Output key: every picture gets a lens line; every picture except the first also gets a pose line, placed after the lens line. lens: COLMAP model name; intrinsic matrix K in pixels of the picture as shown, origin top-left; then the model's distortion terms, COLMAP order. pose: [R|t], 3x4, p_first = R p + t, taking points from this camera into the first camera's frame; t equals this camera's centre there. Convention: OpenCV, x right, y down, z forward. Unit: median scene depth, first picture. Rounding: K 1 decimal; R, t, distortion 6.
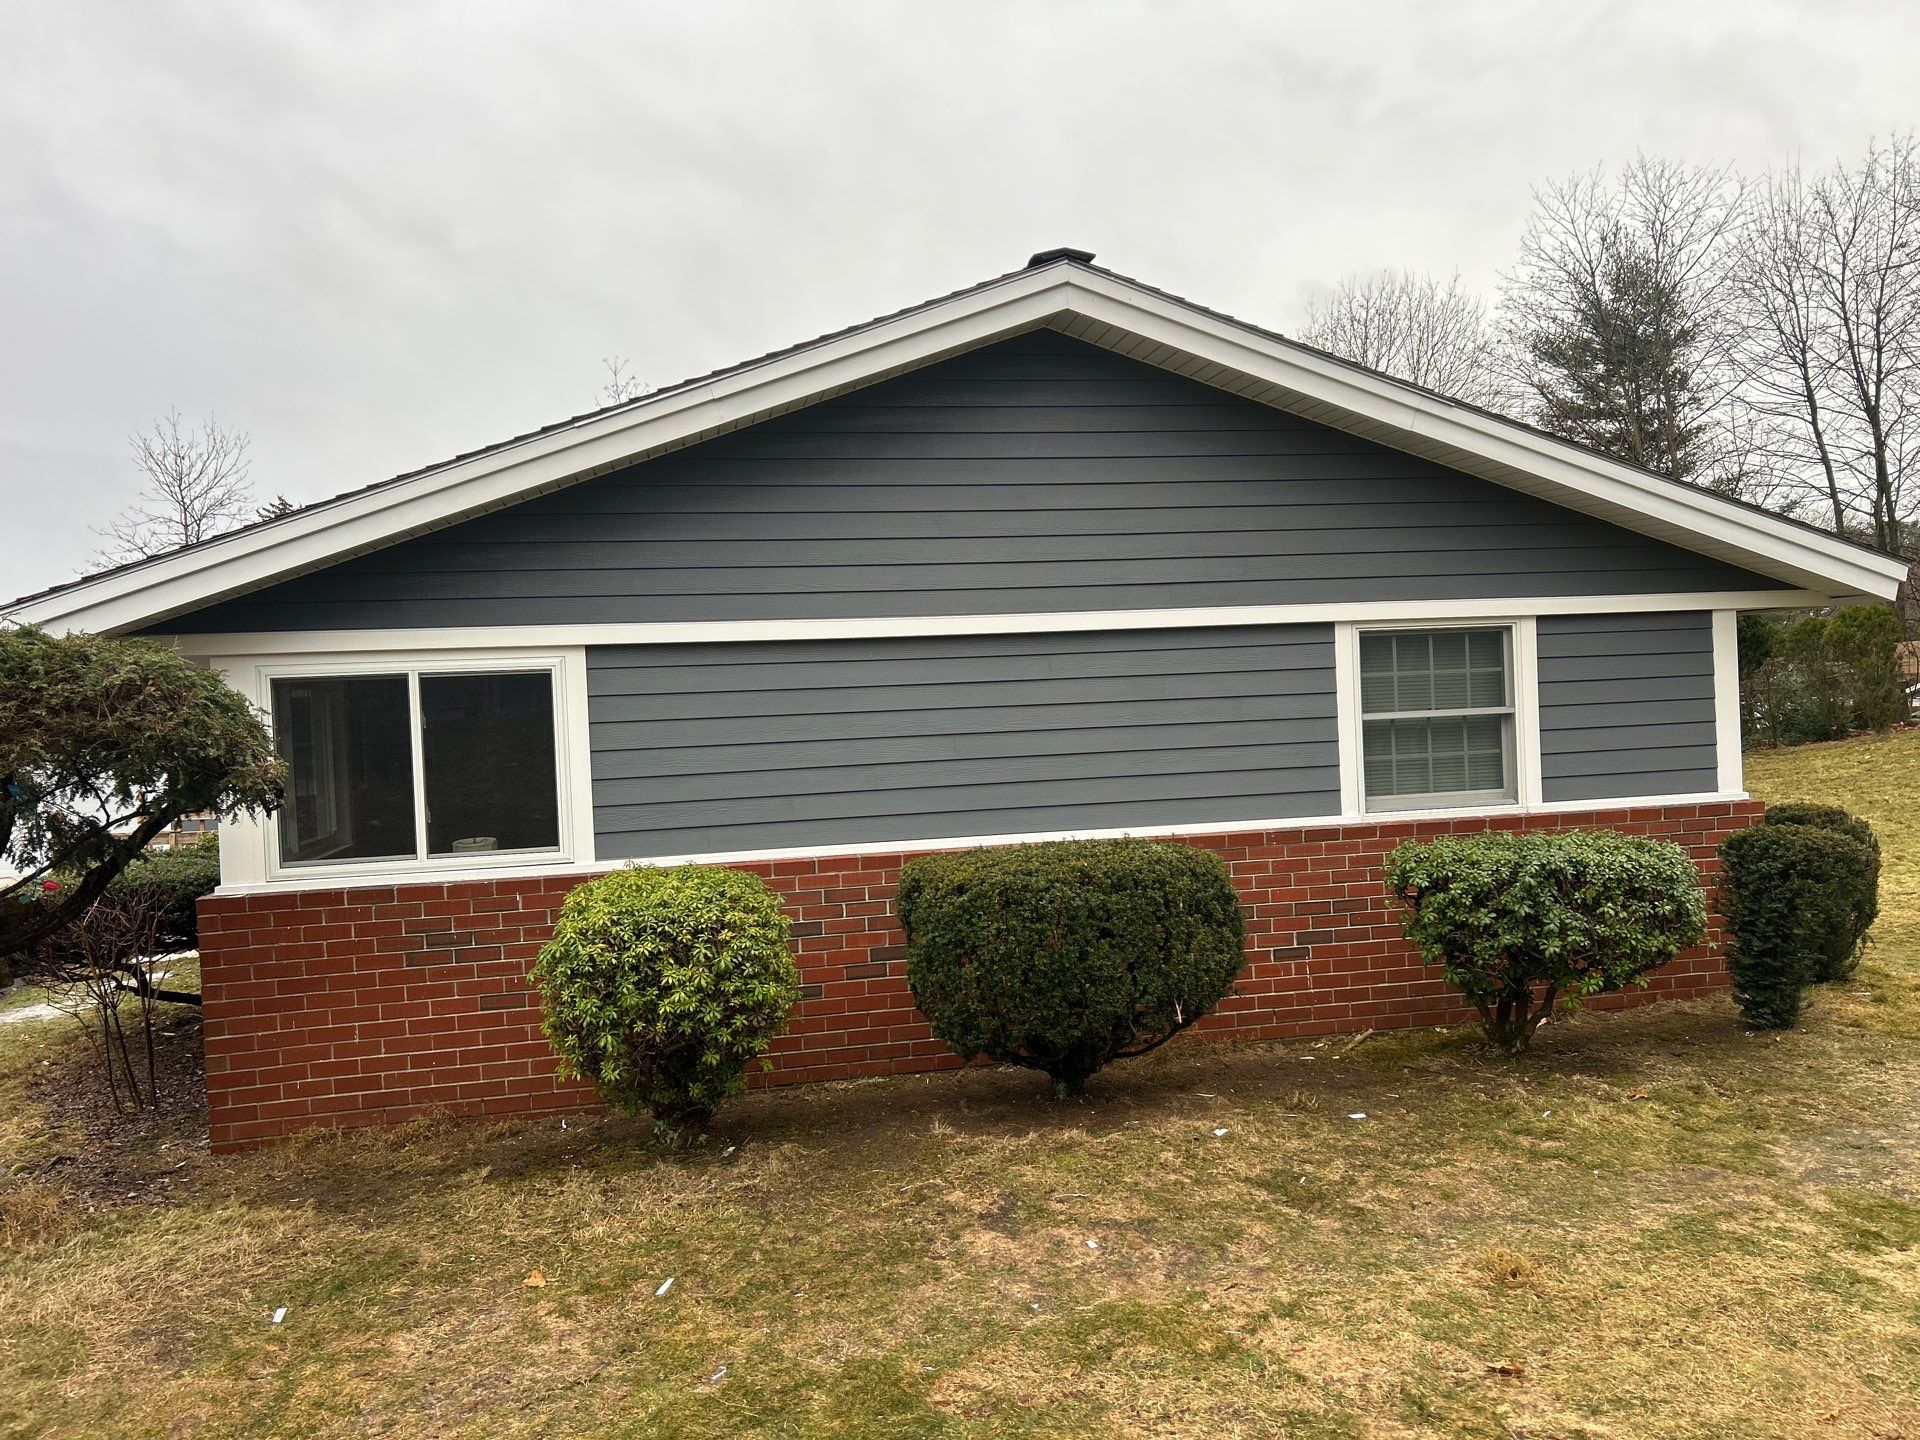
lens RADIAL K [[1440.7, 0, 969.2], [0, 1440.7, 729.2], [0, 0, 1]] dist [0.069082, -0.081546]
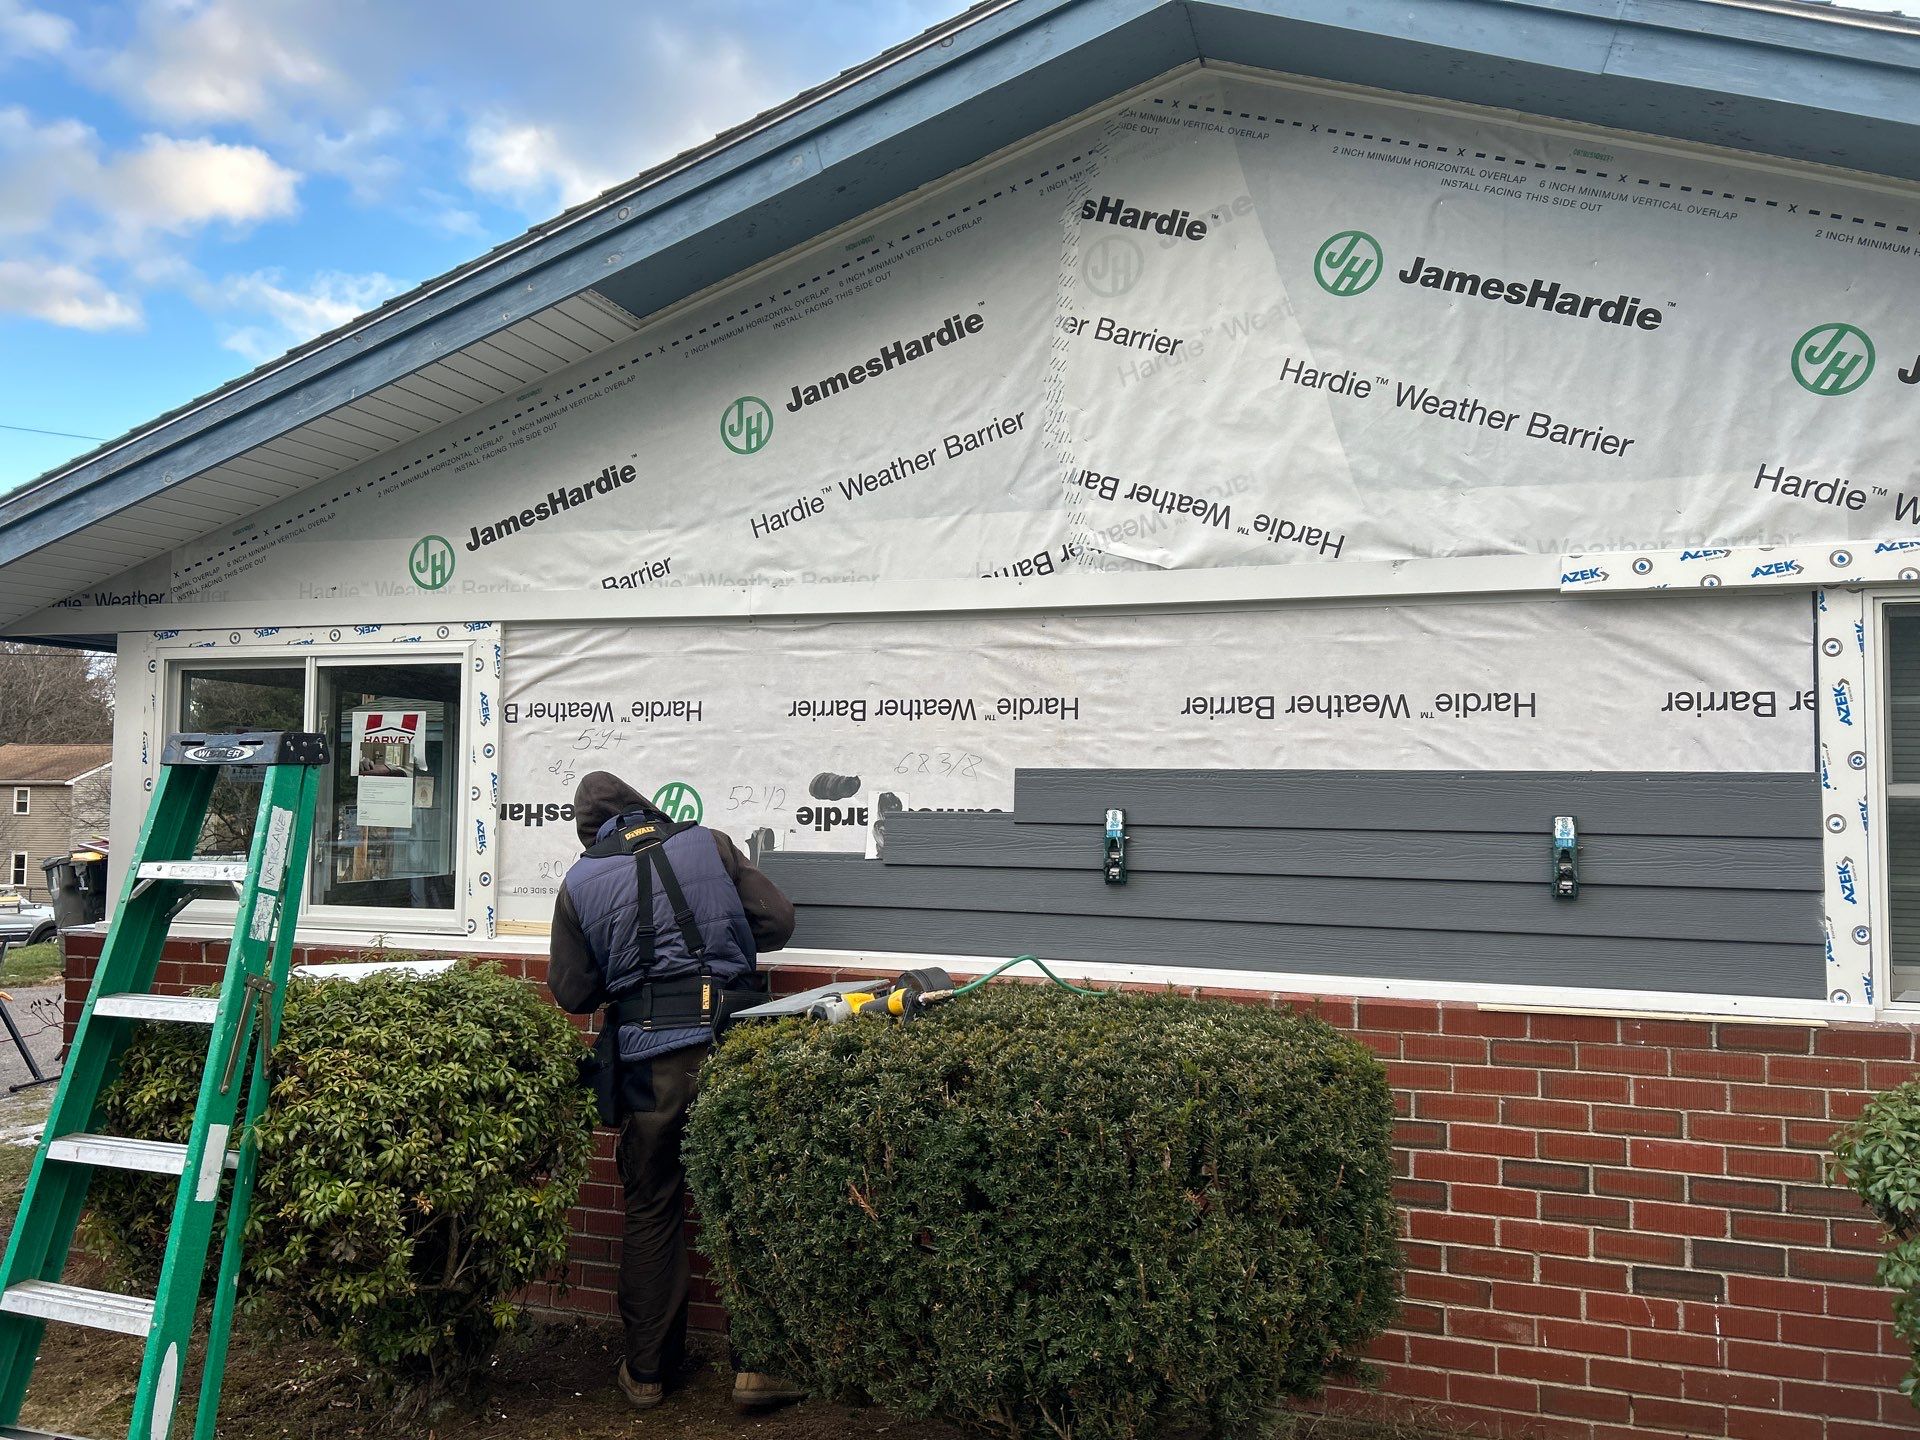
lens RADIAL K [[1440.7, 0, 969.2], [0, 1440.7, 729.2], [0, 0, 1]] dist [0.069082, -0.081546]
pose [[0.880239, 0.035004, -0.473237, 0.238268], [-0.062545, 0.997133, -0.042581, 0.010534], [0.470390, 0.067080, 0.879905, 0.462965]]
